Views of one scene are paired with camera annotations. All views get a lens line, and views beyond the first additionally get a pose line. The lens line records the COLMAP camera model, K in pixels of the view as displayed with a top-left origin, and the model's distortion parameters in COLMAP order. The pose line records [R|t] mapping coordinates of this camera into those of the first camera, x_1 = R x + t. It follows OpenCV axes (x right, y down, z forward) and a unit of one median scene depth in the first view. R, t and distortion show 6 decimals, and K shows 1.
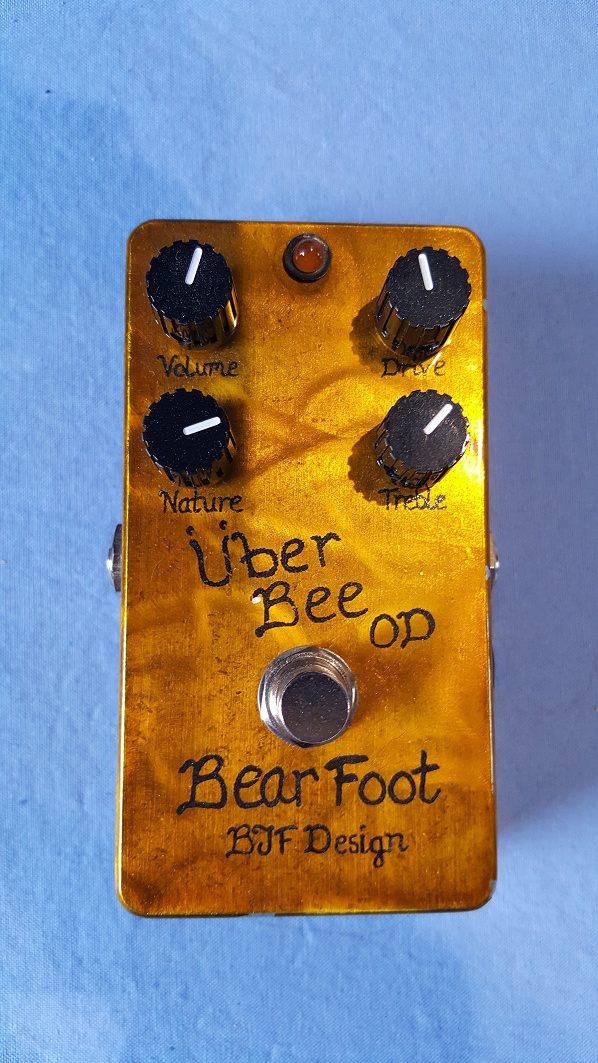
lens RADIAL K [[846.8, 0, 301.6], [0, 846.8, 529.5], [0, 0, 1]] dist [0.093581, -0.010320]
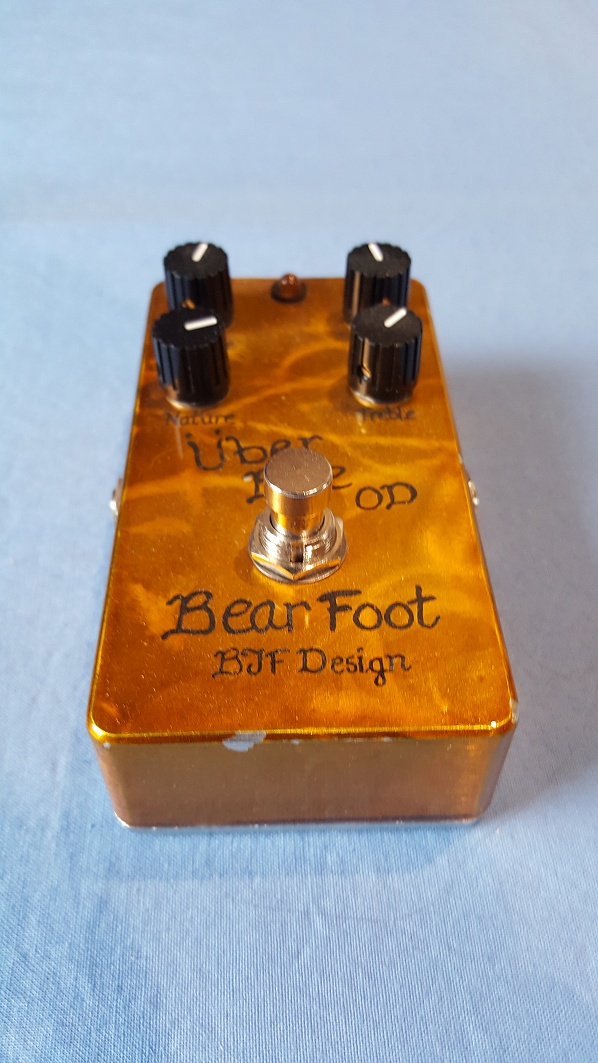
lens RADIAL K [[846.8, 0, 301.7], [0, 846.8, 535.2], [0, 0, 1]] dist [0.093581, -0.010320]
pose [[0.998794, -0.047766, -0.011335, 0.024299], [0.031611, 0.802416, -0.595927, 0.788517], [0.037560, 0.594850, 0.802959, 0.184039]]
